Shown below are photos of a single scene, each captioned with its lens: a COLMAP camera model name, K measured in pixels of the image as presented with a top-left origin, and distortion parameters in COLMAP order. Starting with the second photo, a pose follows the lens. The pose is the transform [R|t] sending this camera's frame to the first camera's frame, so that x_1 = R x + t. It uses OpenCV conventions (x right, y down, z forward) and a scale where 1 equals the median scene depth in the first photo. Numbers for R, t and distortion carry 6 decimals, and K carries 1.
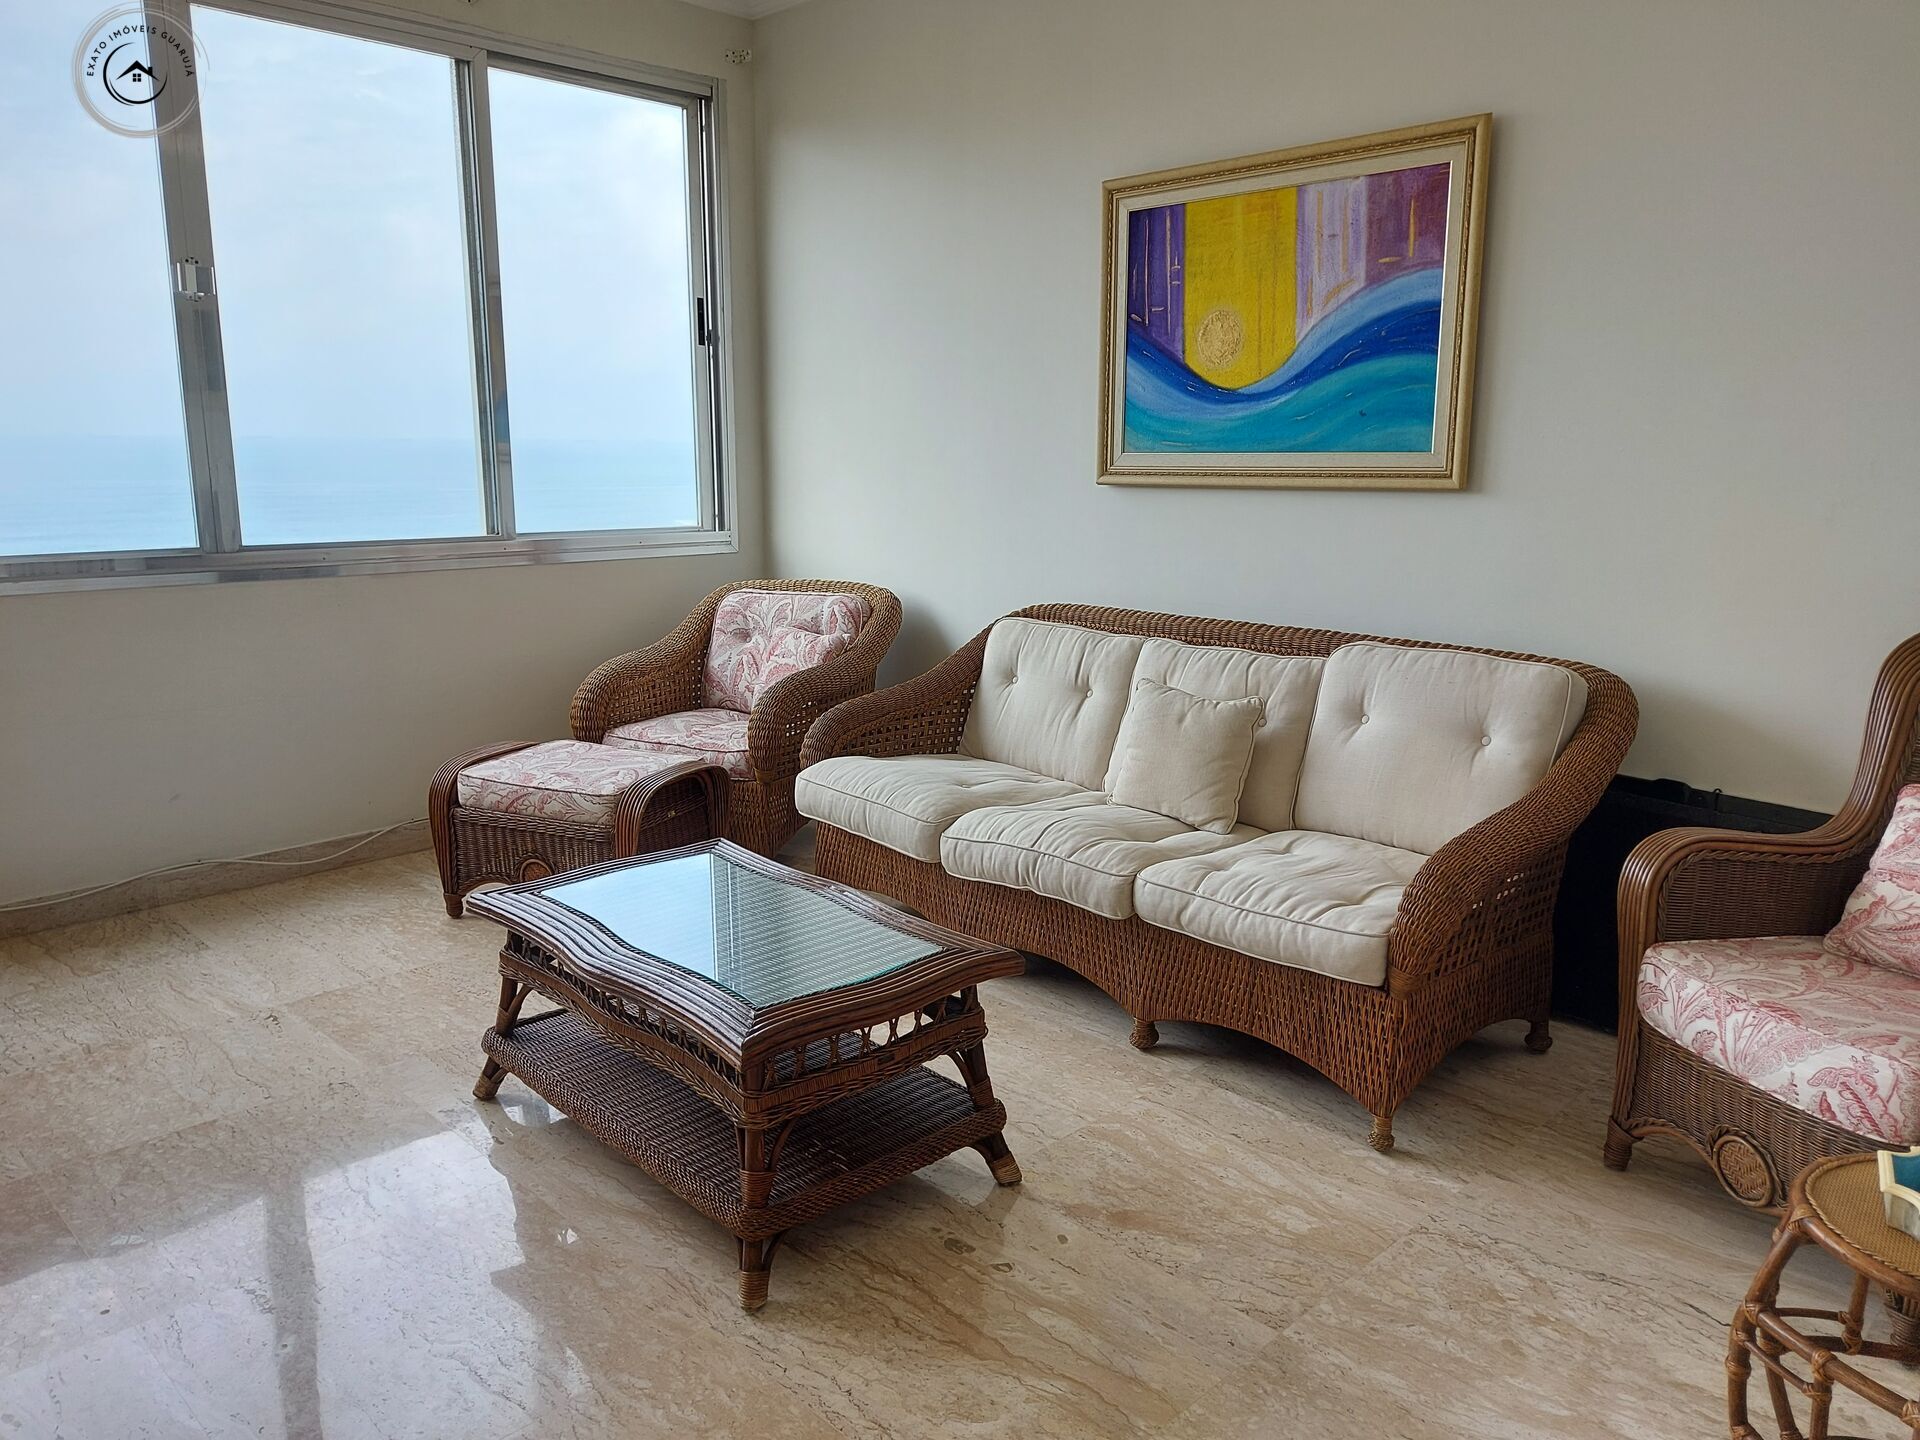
lens RADIAL K [[1361.8, 0, 964.3], [0, 1361.8, 726.9], [0, 0, 1]] dist [0.105893, -0.158686]
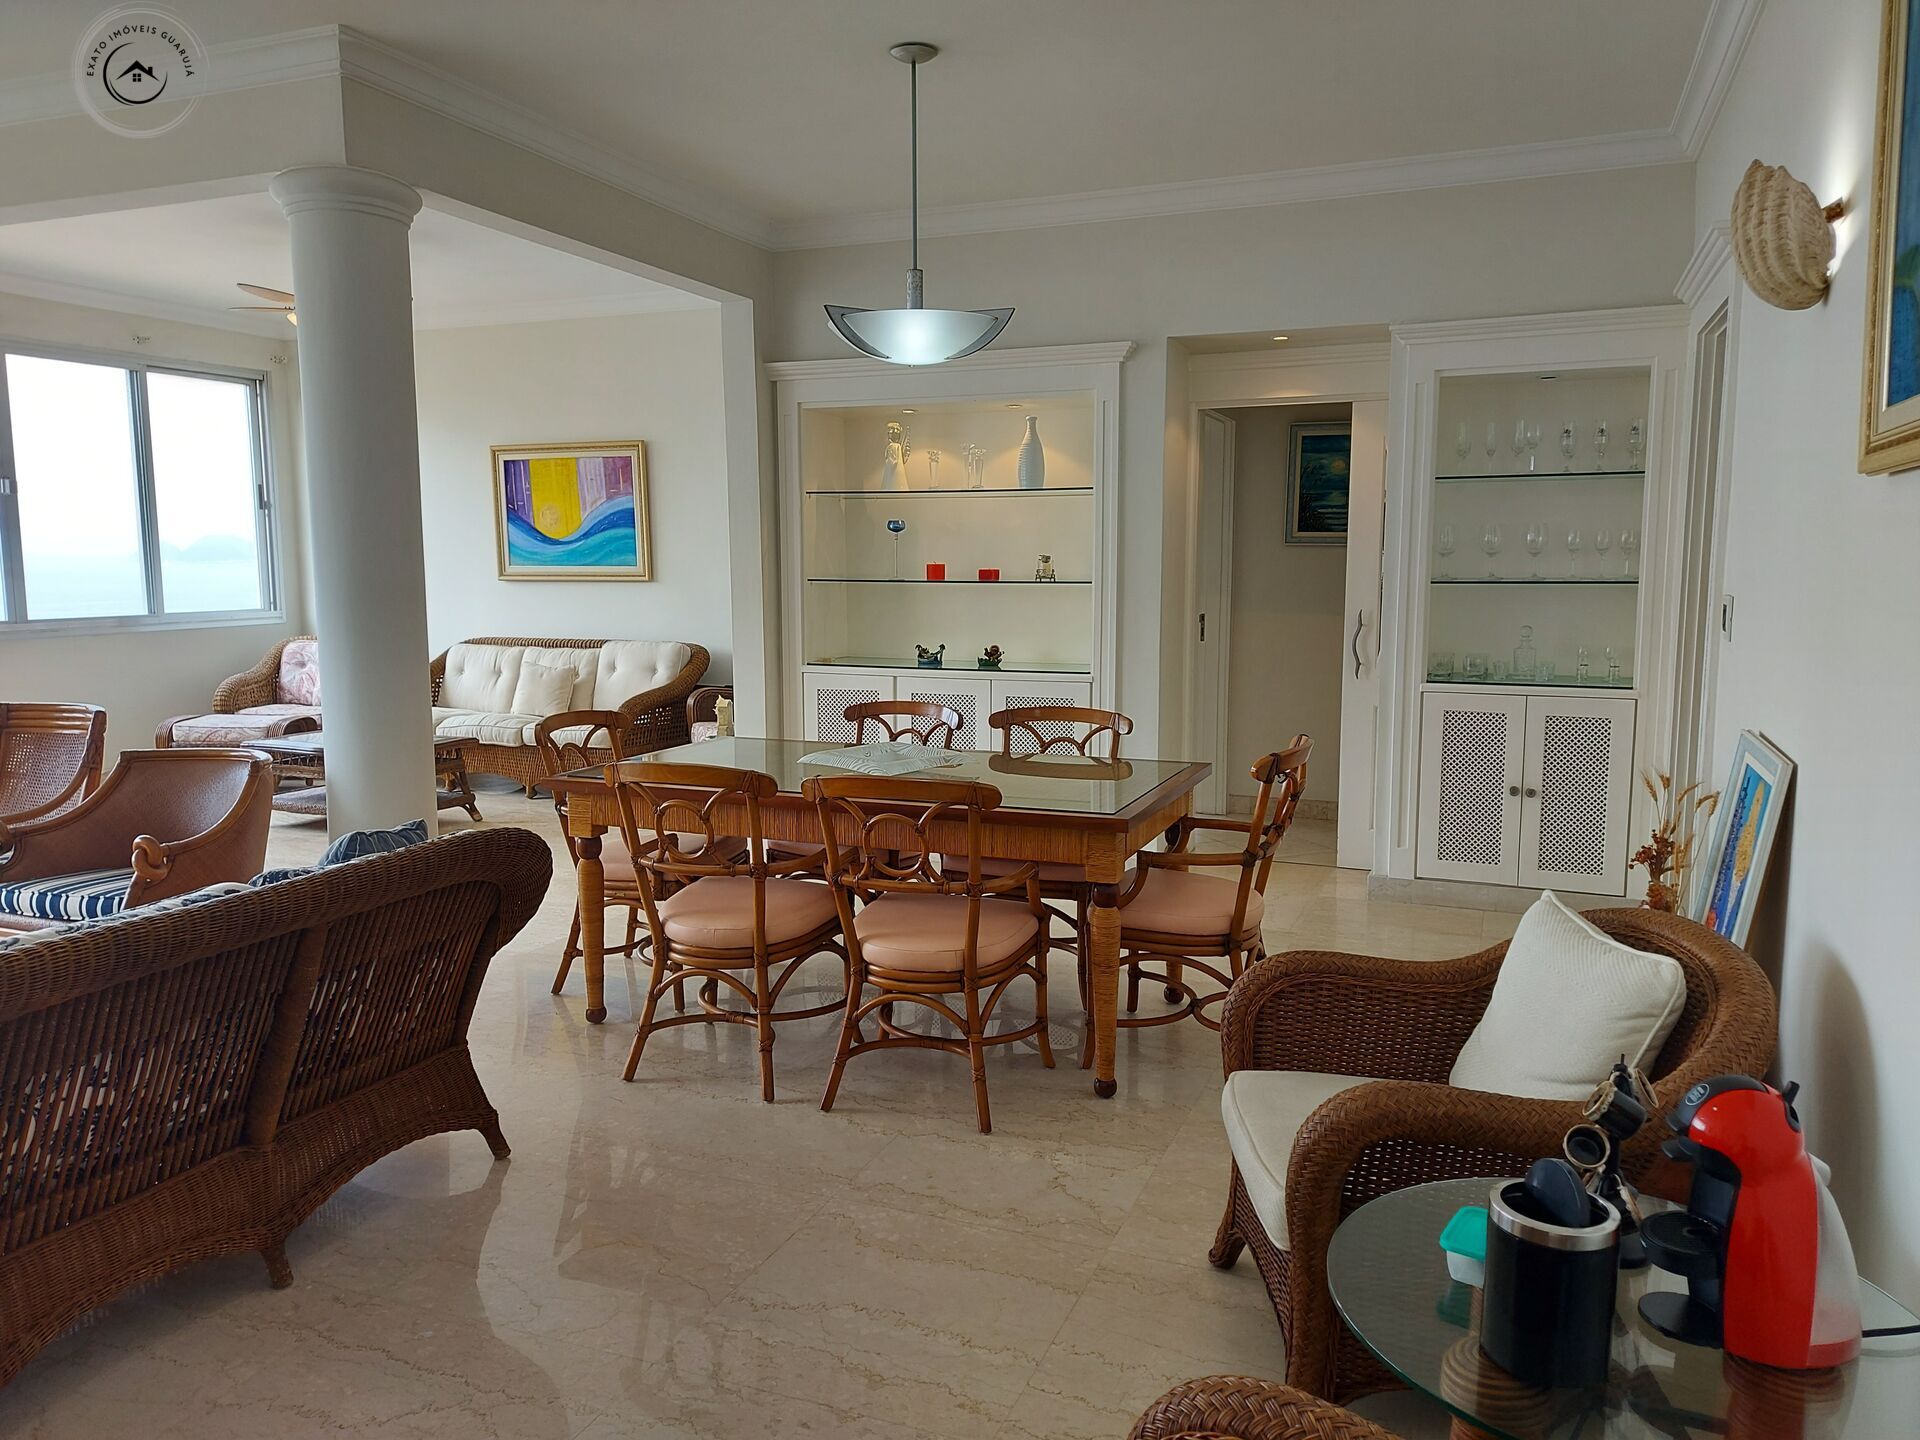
lens RADIAL K [[1361.8, 0, 964.3], [0, 1361.8, 726.9], [0, 0, 1]] dist [0.105893, -0.158686]
pose [[0.915232, -0.059715, 0.398478, -0.115431], [0.089008, 0.994489, -0.055403, 0.251925], [-0.392973, 0.086174, 0.915503, -1.330490]]
